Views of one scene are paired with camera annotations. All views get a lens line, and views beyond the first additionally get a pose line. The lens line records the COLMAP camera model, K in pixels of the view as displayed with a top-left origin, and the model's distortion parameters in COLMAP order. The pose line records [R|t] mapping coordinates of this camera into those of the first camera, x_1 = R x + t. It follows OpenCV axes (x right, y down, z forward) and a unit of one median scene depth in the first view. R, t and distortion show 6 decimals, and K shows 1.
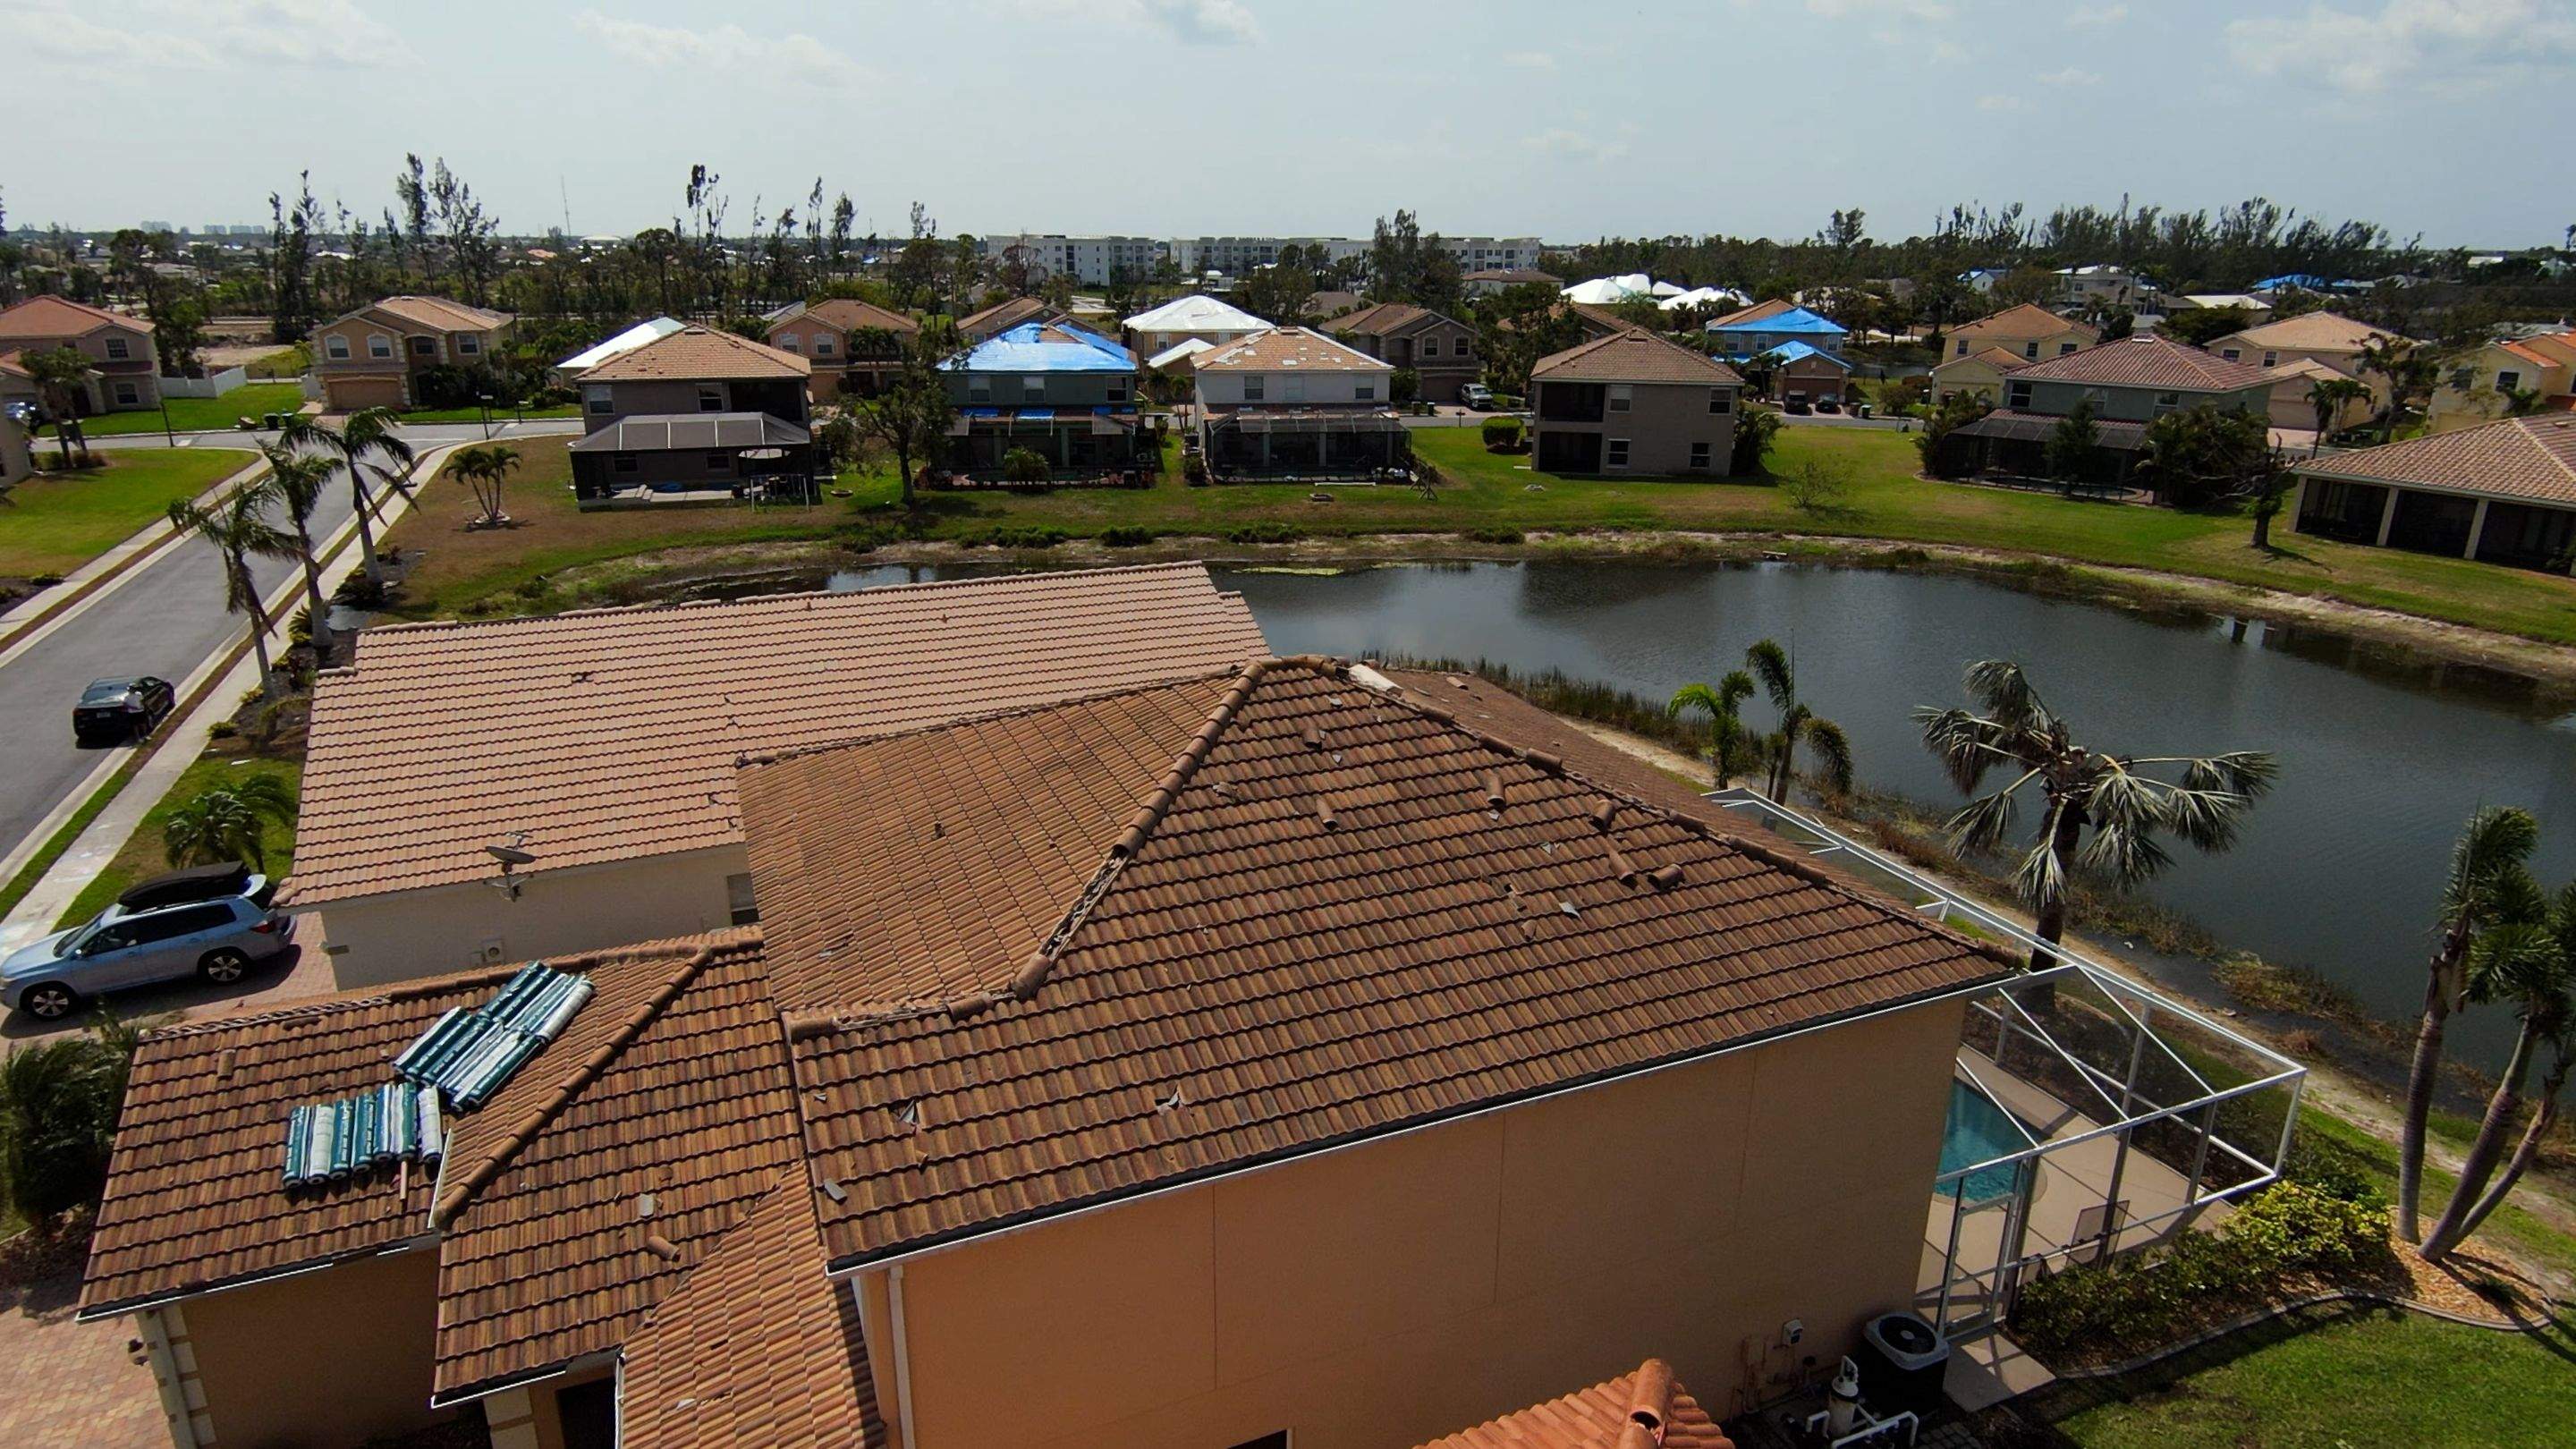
lens RADIAL K [[1456.2, 0, 1292.1], [0, 1456.2, 723.4], [0, 0, 1]] dist [0.010069, -0.004409]
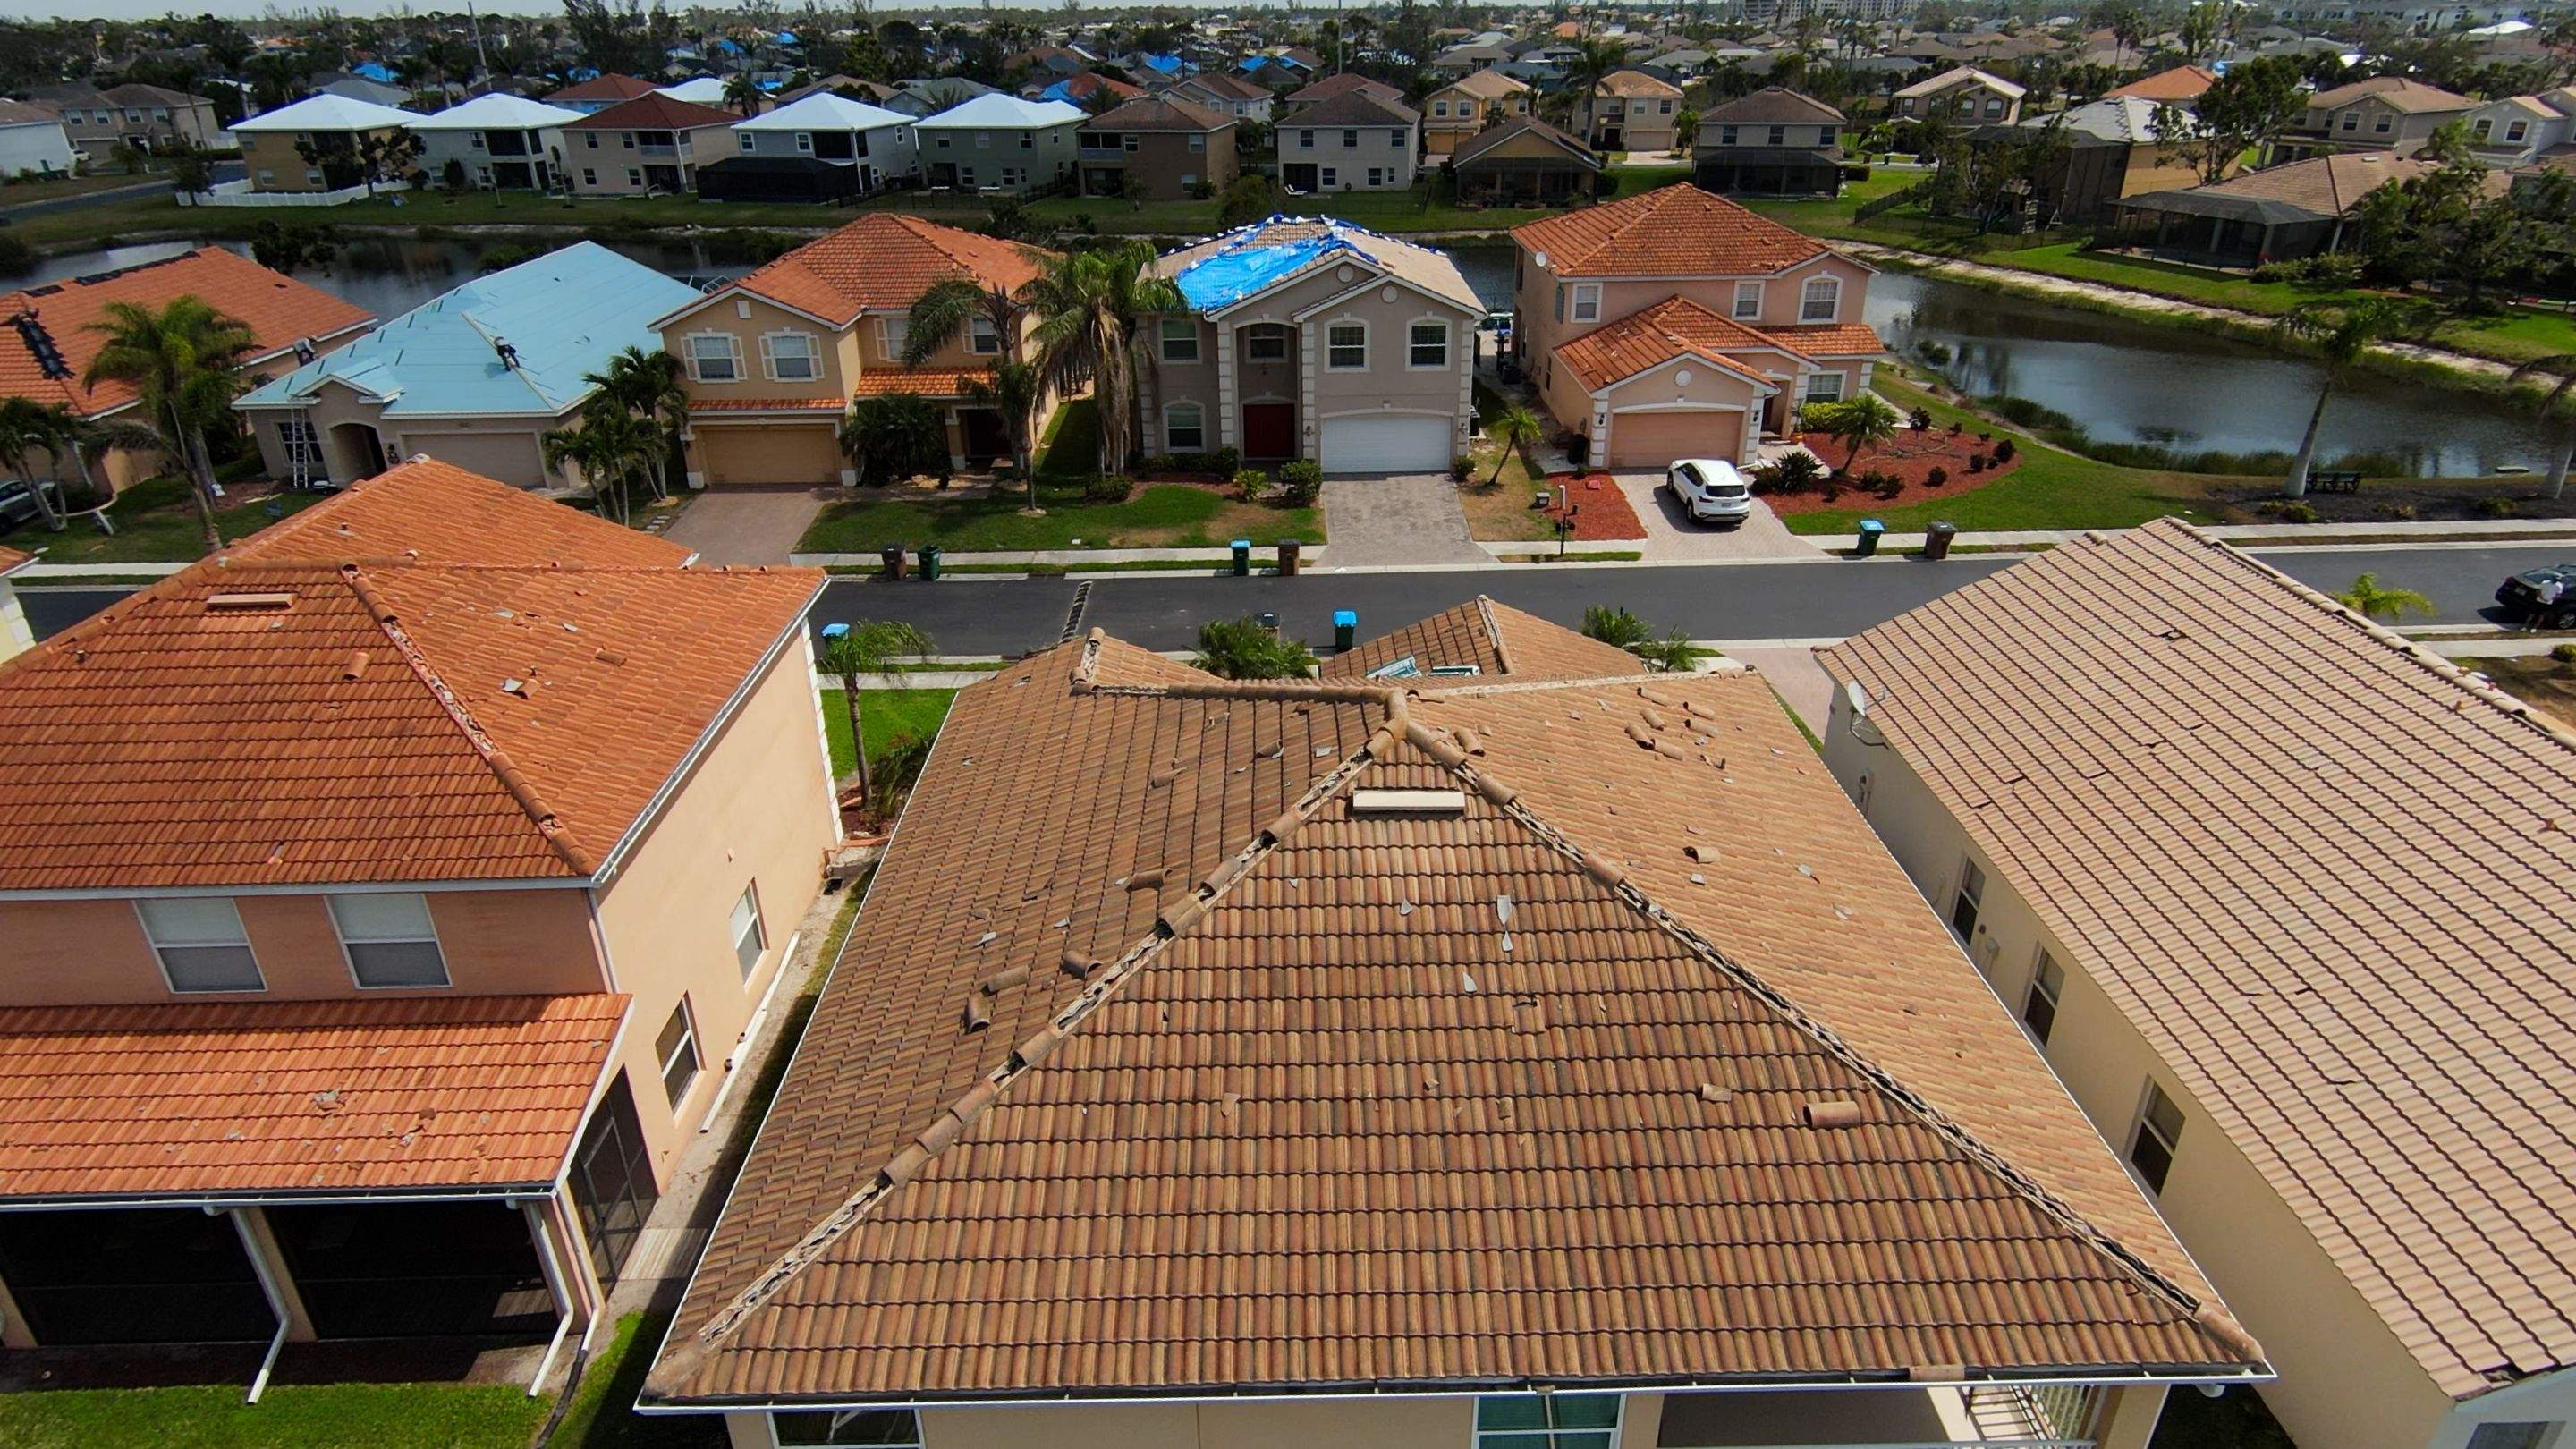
lens RADIAL K [[1456.2, 0, 1294.0], [0, 1456.2, 727.9], [0, 0, 1]] dist [0.010069, -0.004409]
pose [[-0.374391, 0.408942, -0.832224, 0.148301], [-0.282041, 0.804754, 0.522325, -0.093949], [0.883337, 0.430275, -0.185955, 0.226173]]
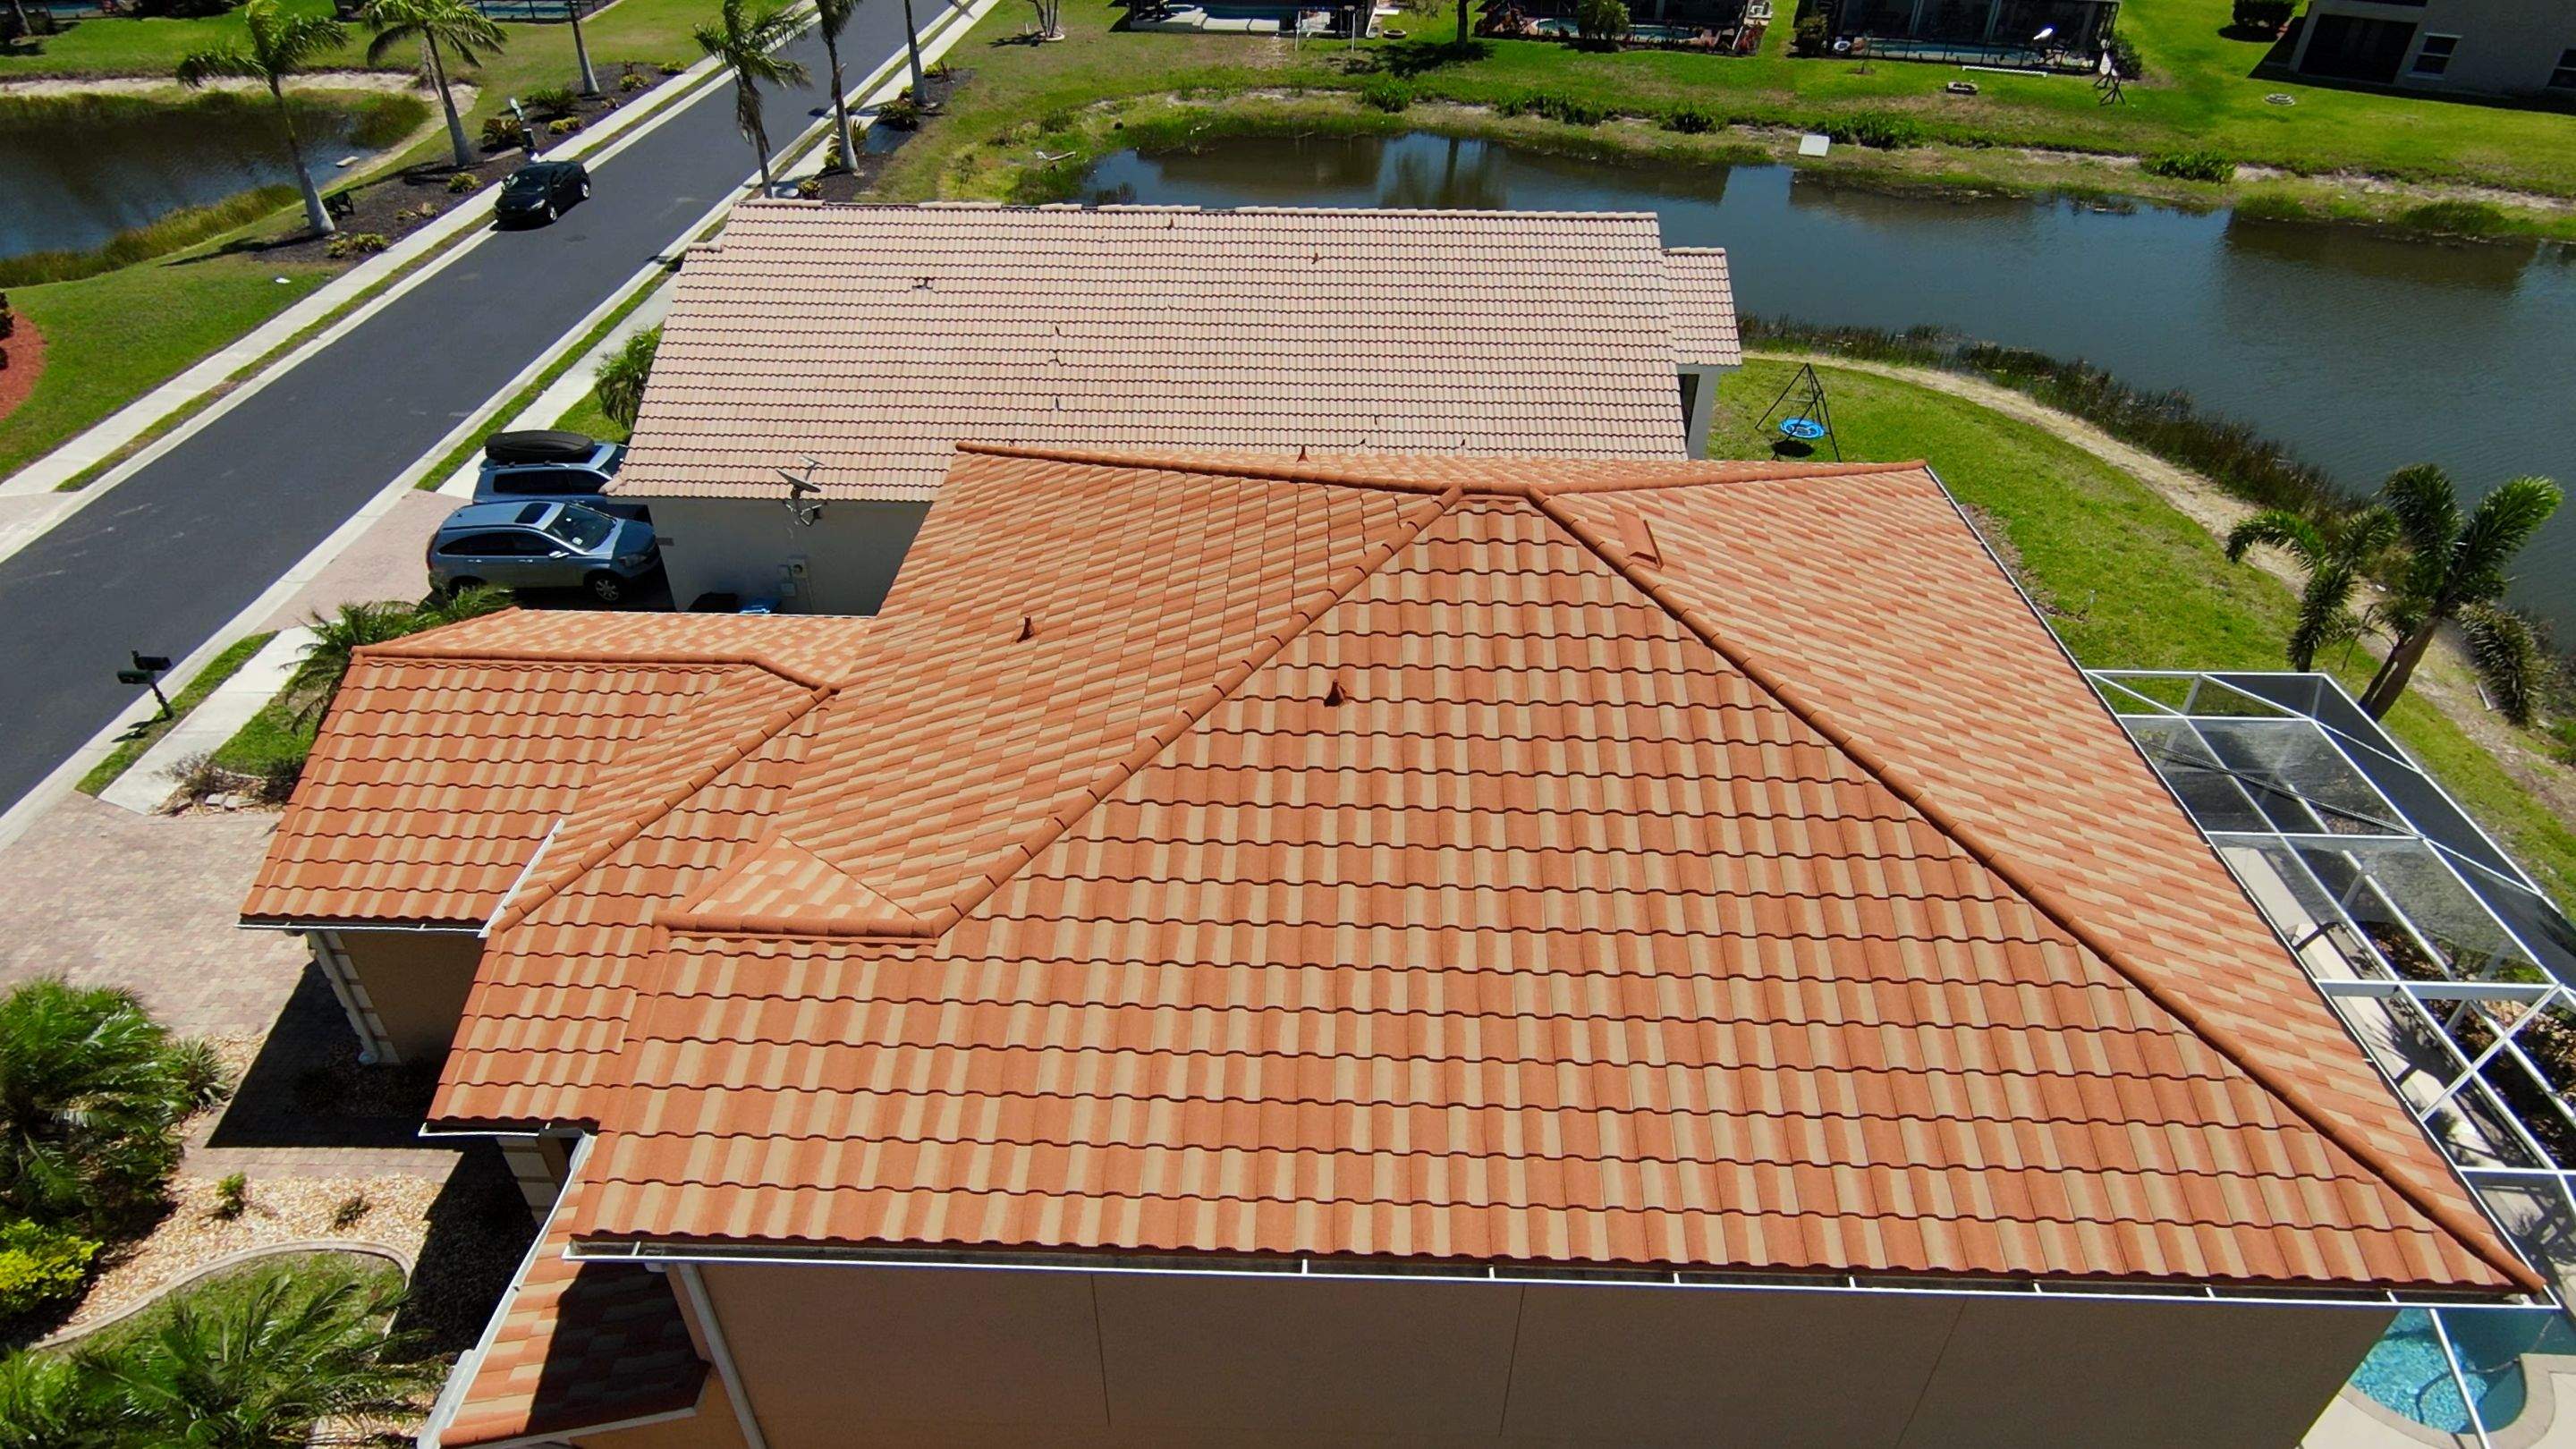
lens RADIAL K [[1456.2, 0, 1289.4], [0, 1456.2, 721.6], [0, 0, 1]] dist [0.010069, -0.004409]
pose [[0.909462, 0.242004, -0.338103, 0.034273], [-0.132895, 0.939697, 0.315132, -0.029257], [0.393977, -0.241668, 0.886780, 0.062528]]
